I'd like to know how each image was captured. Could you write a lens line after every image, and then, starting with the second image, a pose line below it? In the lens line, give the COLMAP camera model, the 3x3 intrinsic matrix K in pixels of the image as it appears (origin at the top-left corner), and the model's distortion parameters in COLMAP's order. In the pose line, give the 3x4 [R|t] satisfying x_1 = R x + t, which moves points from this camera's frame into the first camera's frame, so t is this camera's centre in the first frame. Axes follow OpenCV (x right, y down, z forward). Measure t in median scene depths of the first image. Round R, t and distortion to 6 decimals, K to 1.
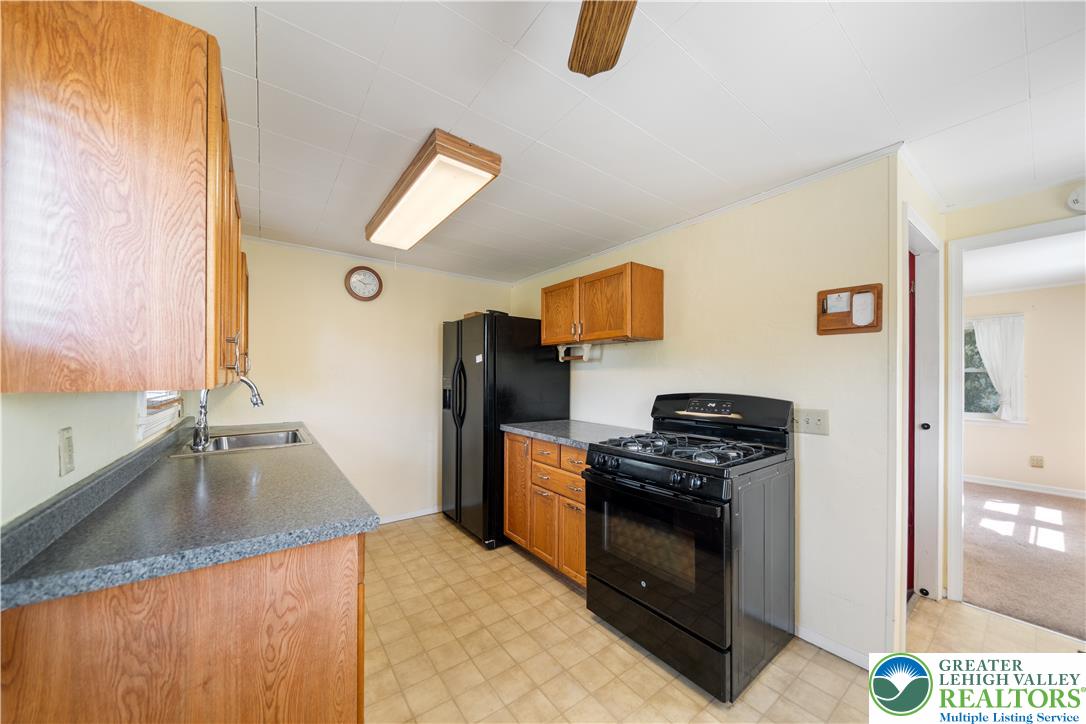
lens RADIAL K [[378.8, 0, 545.2], [0, 378.8, 378.1], [0, 0, 1]] dist [0.000733, 0.000129]
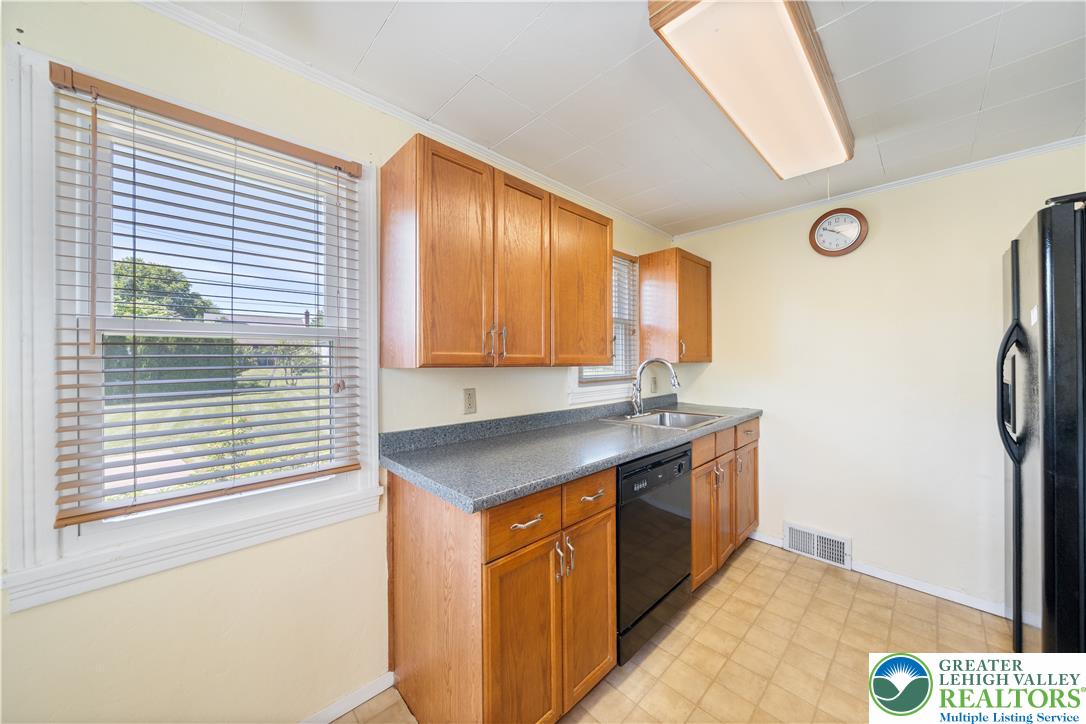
lens RADIAL K [[378.8, 0, 542.6], [0, 378.8, 362.0], [0, 0, 1]] dist [0.000733, 0.000129]
pose [[0.124348, -0.003936, -0.992231, 0.248223], [0.001507, 0.999992, -0.003778, 0.004794], [0.992237, -0.001025, 0.124353, 0.482332]]
